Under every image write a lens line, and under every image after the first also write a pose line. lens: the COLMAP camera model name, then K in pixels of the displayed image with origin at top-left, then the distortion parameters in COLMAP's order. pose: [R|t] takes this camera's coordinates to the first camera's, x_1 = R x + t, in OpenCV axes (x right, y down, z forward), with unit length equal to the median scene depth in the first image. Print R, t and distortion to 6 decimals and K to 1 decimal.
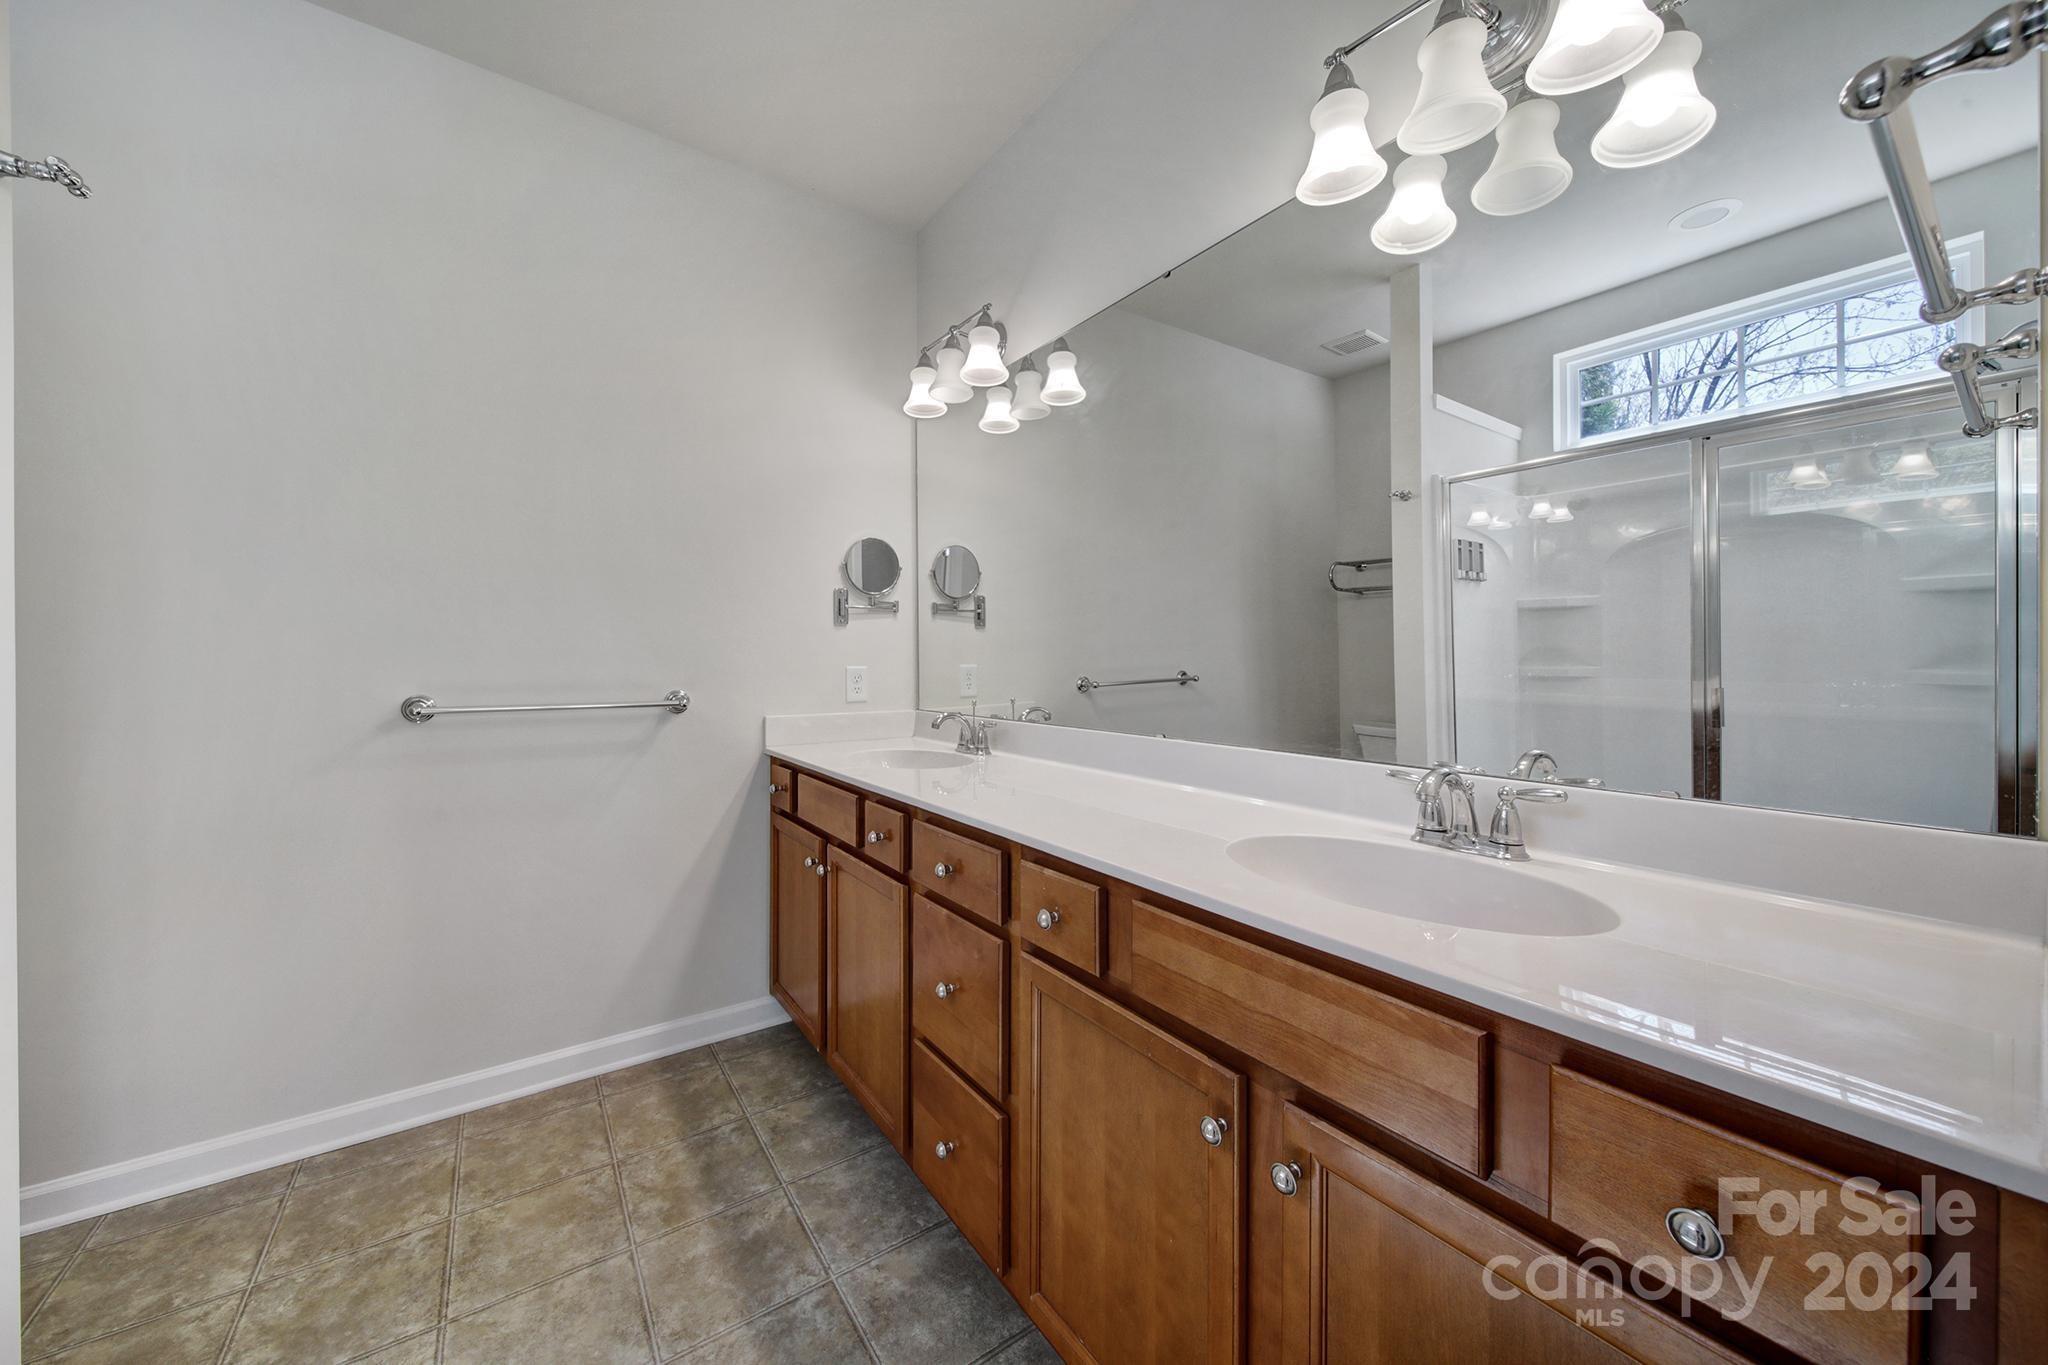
lens RADIAL K [[729.5, 0, 1025.0], [0, 729.5, 669.2], [0, 0, 1]] dist [-0.001526, -0.000098]
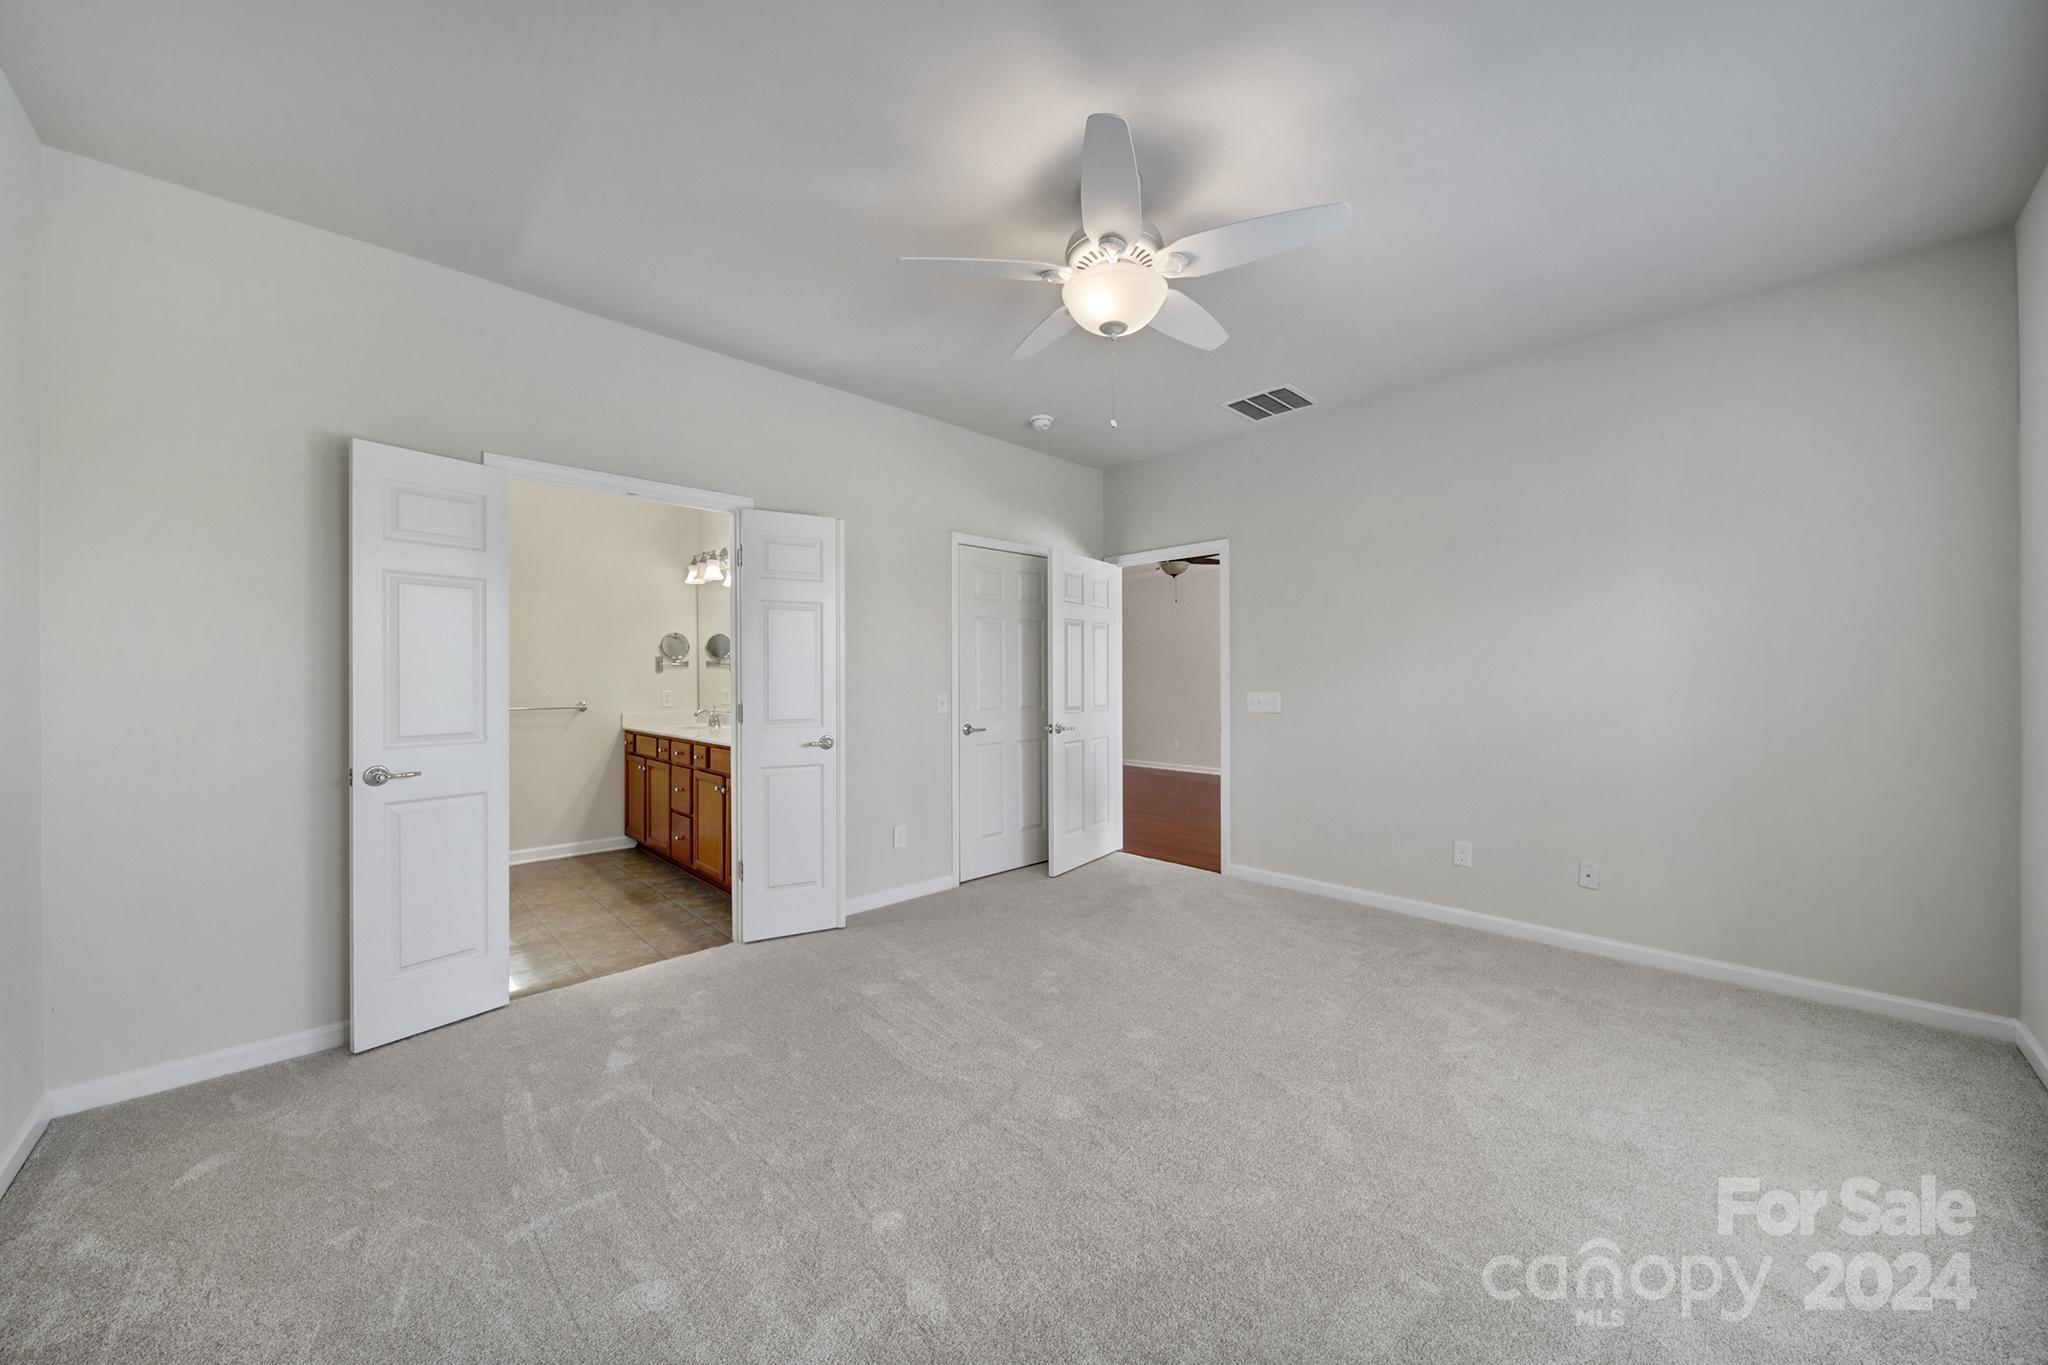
lens RADIAL K [[729.5, 0, 1021.0], [0, 729.5, 690.5], [0, 0, 1]] dist [-0.001526, -0.000098]
pose [[0.989409, -0.002238, 0.145136, 0.586572], [0.001967, 0.999996, 0.002007, -0.009844], [-0.145140, -0.001700, 0.989410, -1.542667]]
